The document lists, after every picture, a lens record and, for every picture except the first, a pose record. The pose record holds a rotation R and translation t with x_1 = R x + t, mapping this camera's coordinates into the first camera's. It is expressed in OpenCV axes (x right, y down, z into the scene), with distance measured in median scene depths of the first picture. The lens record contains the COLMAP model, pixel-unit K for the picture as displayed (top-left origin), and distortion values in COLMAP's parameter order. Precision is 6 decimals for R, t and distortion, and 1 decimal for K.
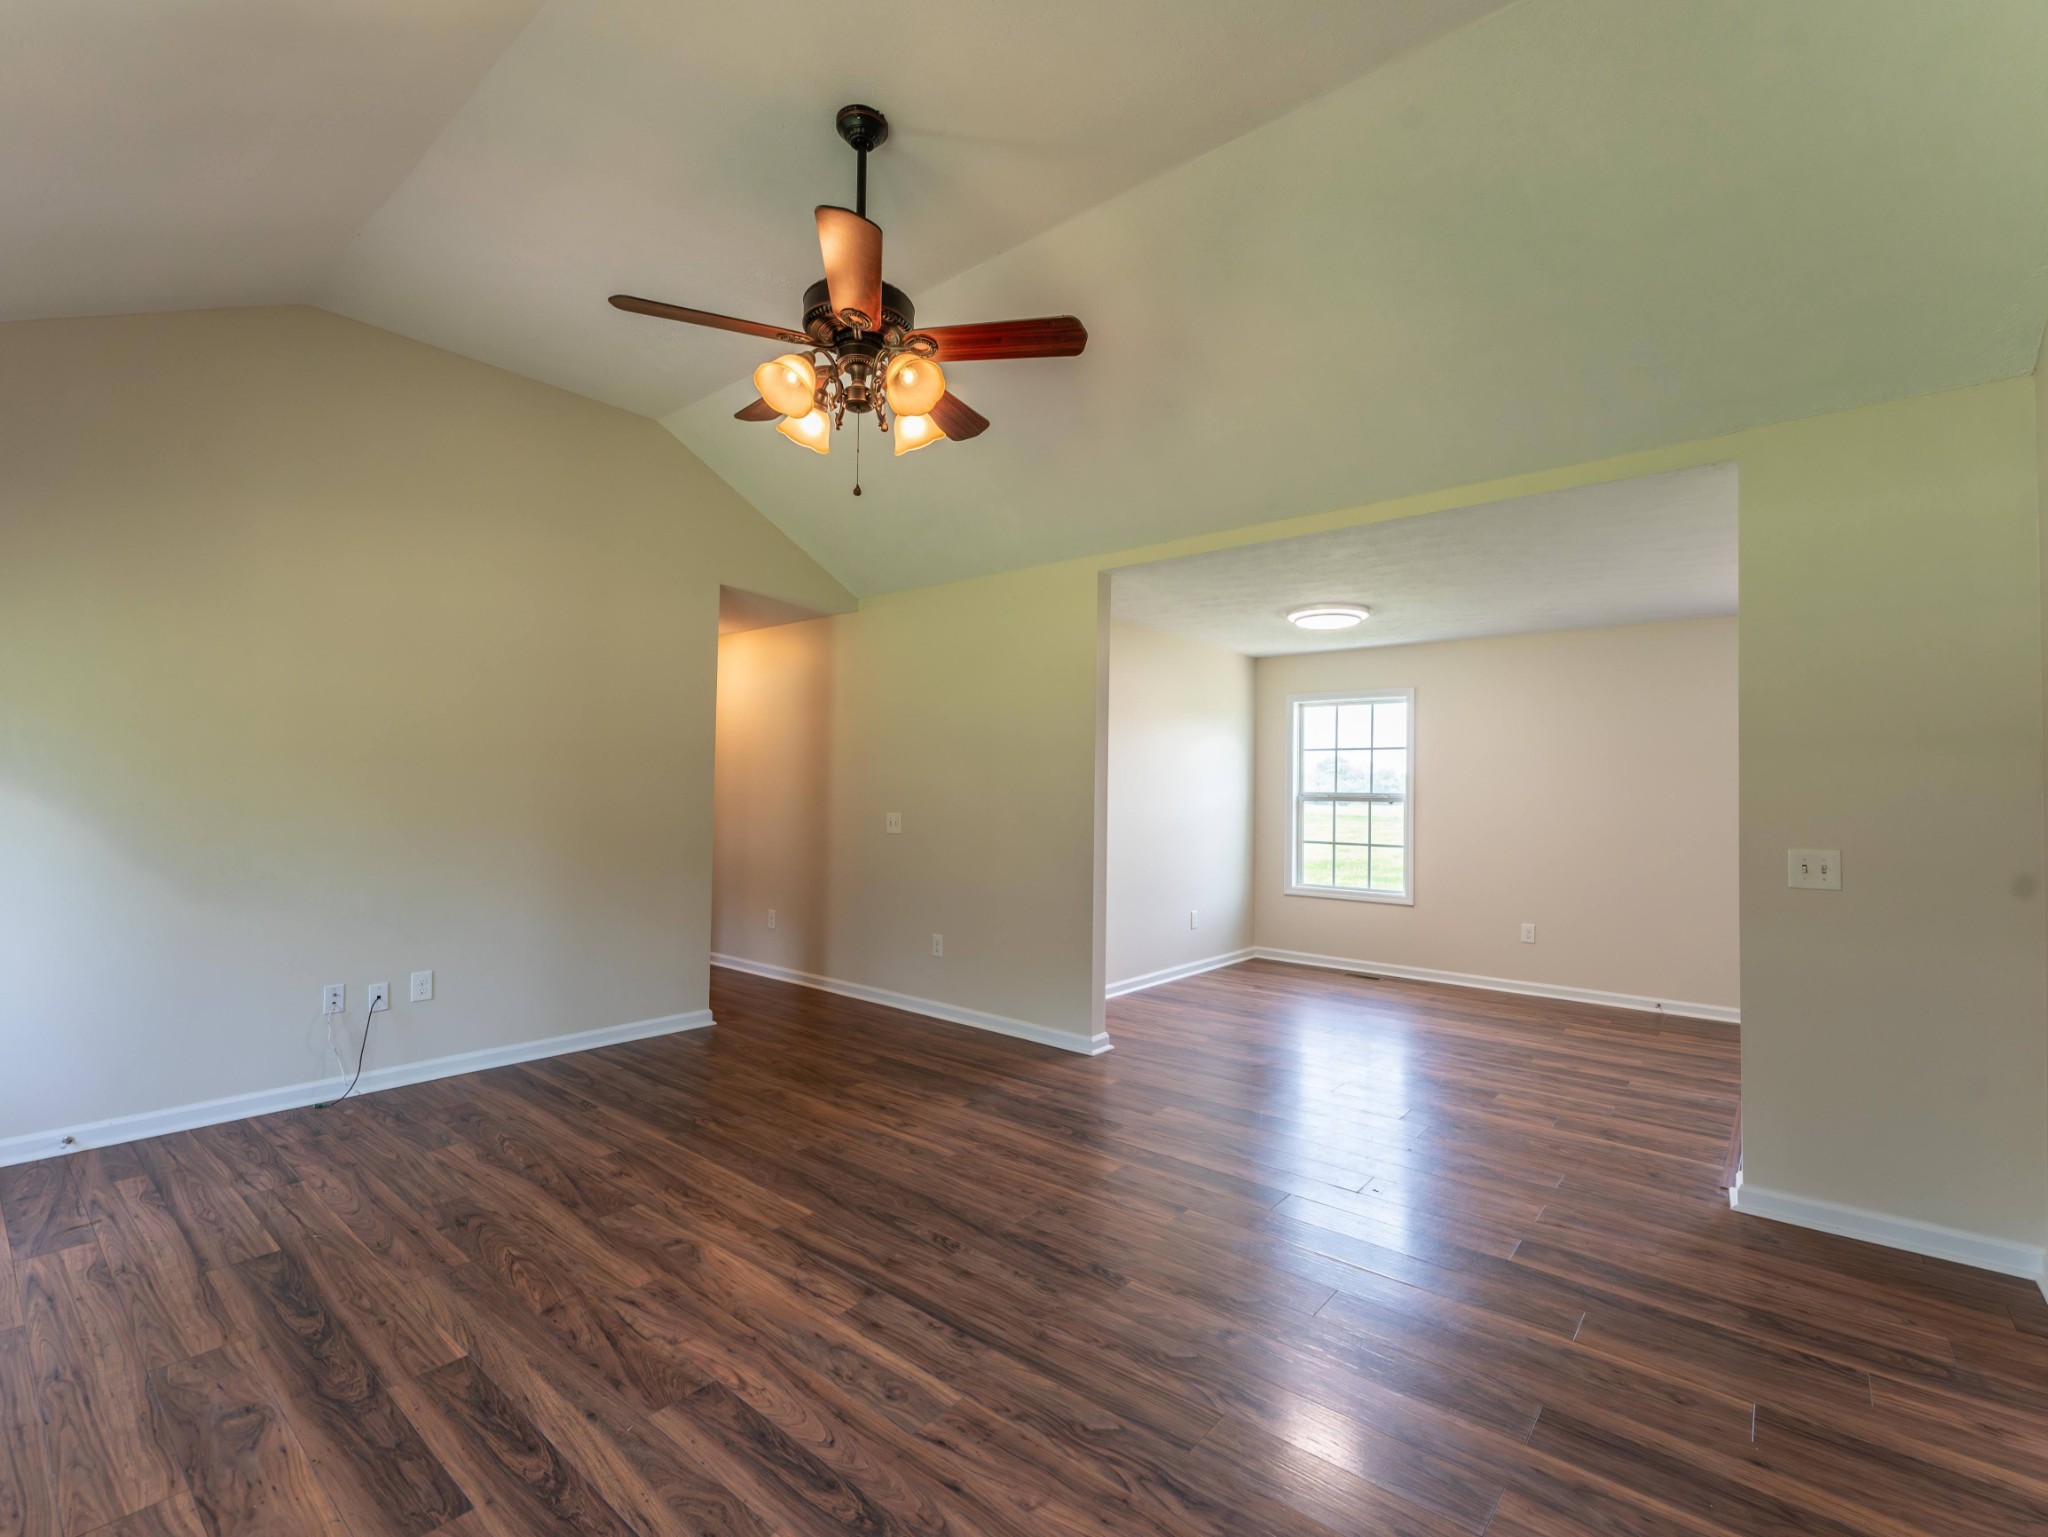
lens RADIAL K [[922.8, 0, 1020.6], [0, 922.8, 762.2], [0, 0, 1]] dist [0.000498, -0.000130]
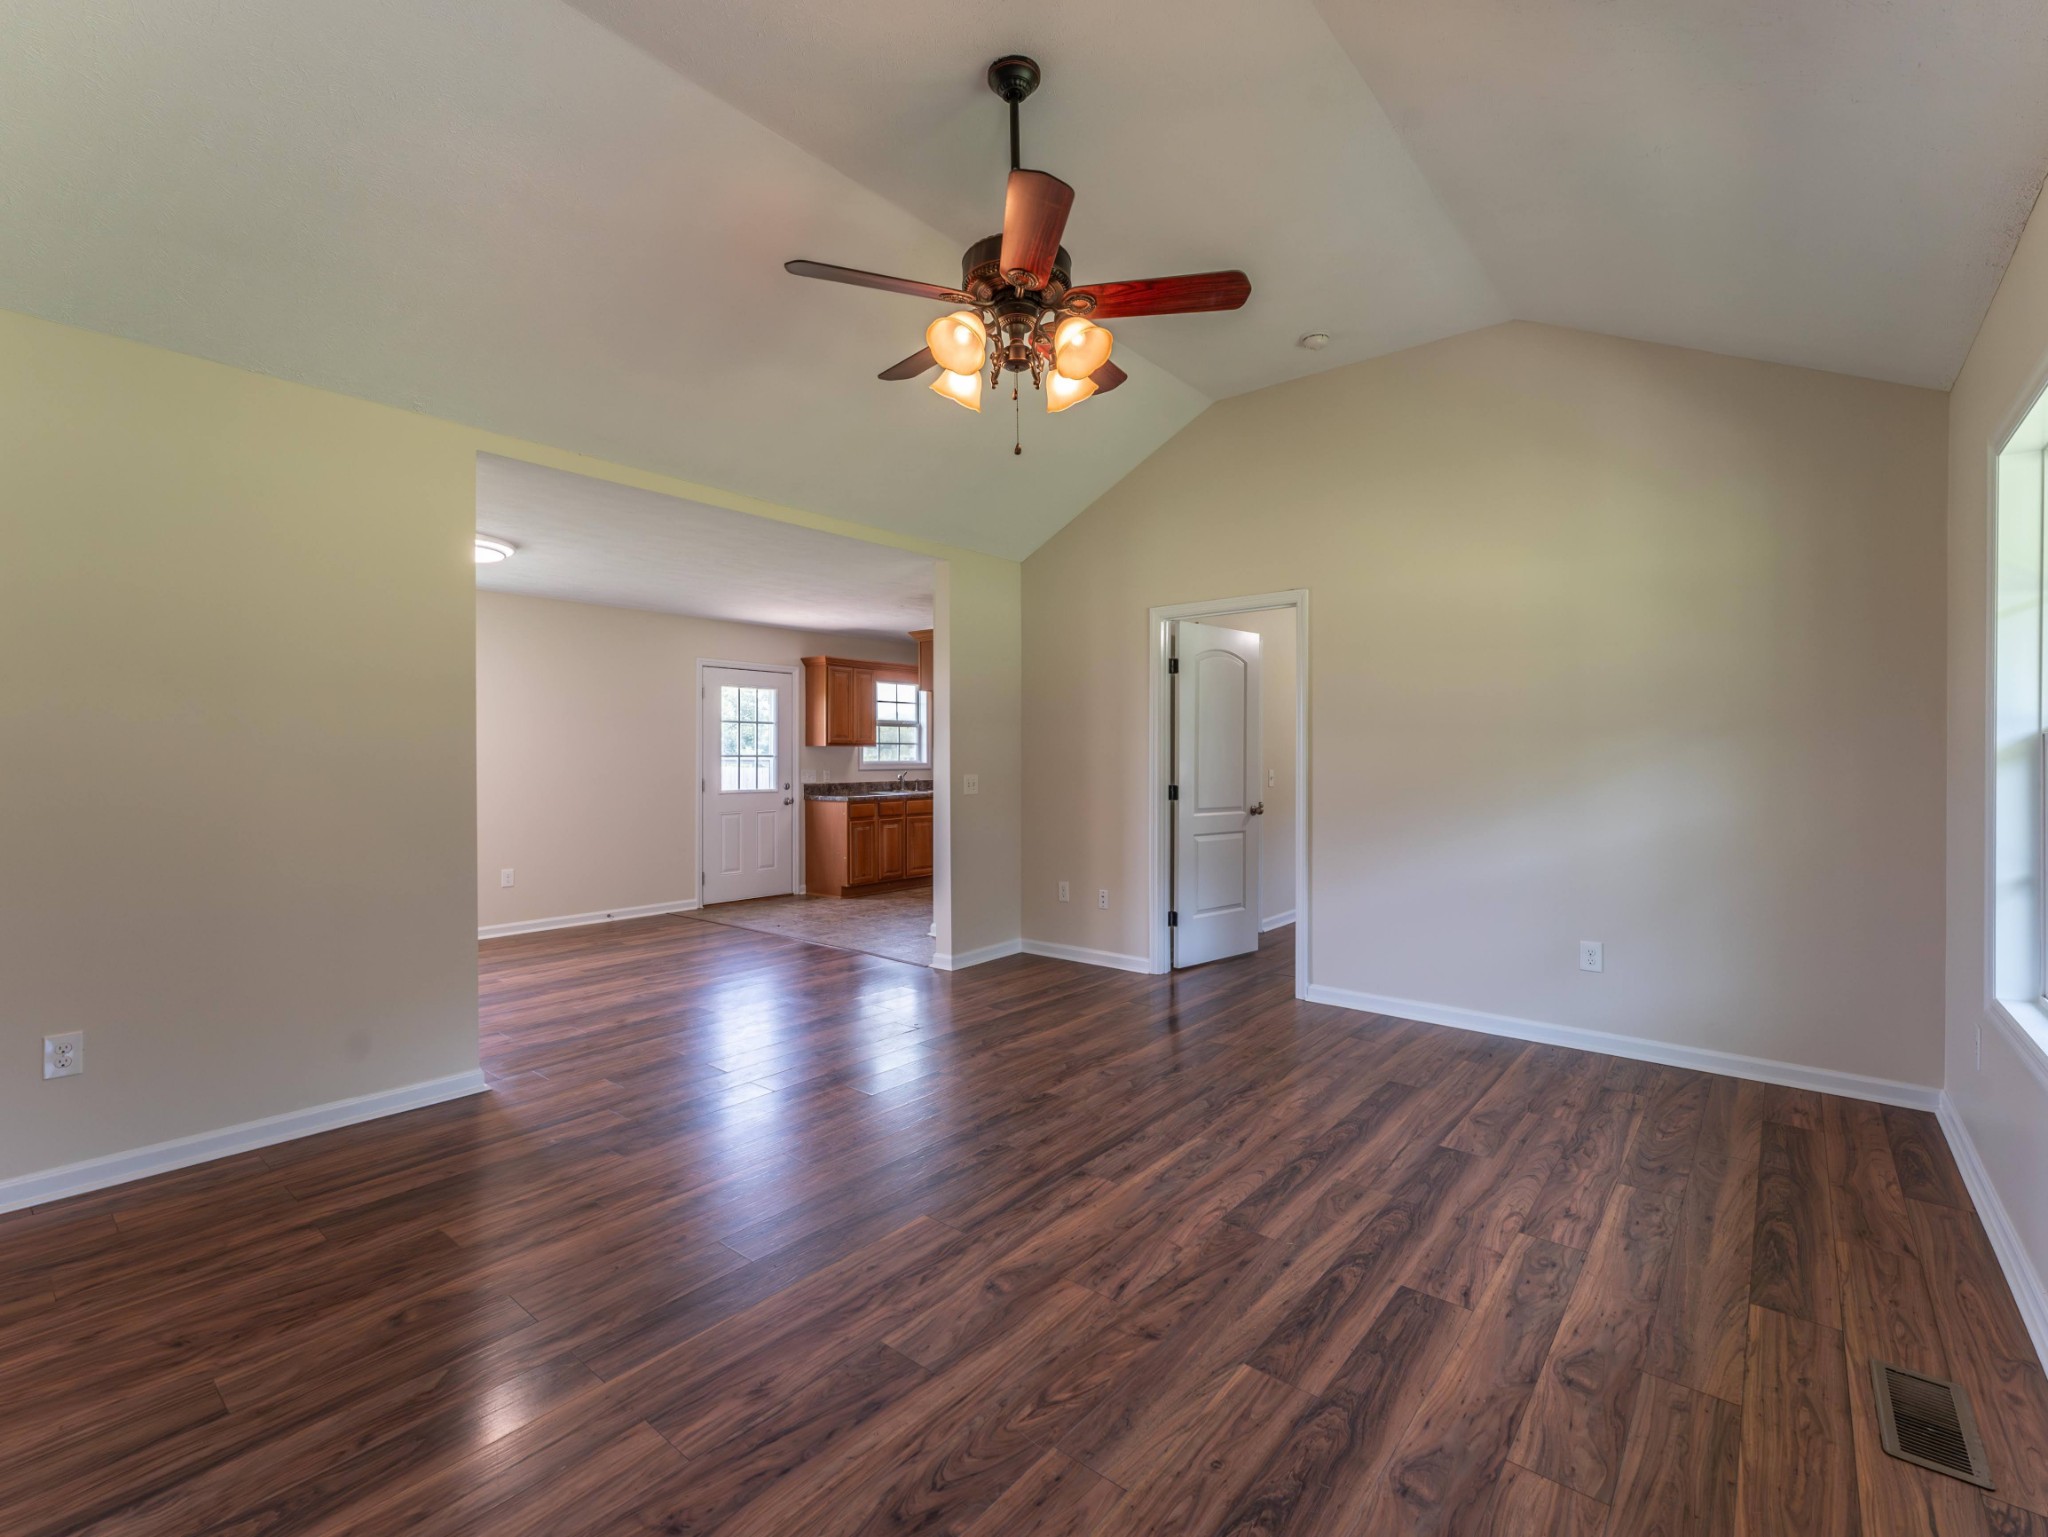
lens RADIAL K [[922.8, 0, 1020.6], [0, 922.8, 762.2], [0, 0, 1]] dist [0.000498, -0.000130]
pose [[-0.006053, -0.021120, 0.999759, -1.224562], [-0.032944, 0.999238, 0.020909, 0.026419], [-0.999439, -0.032809, -0.006745, 1.016554]]
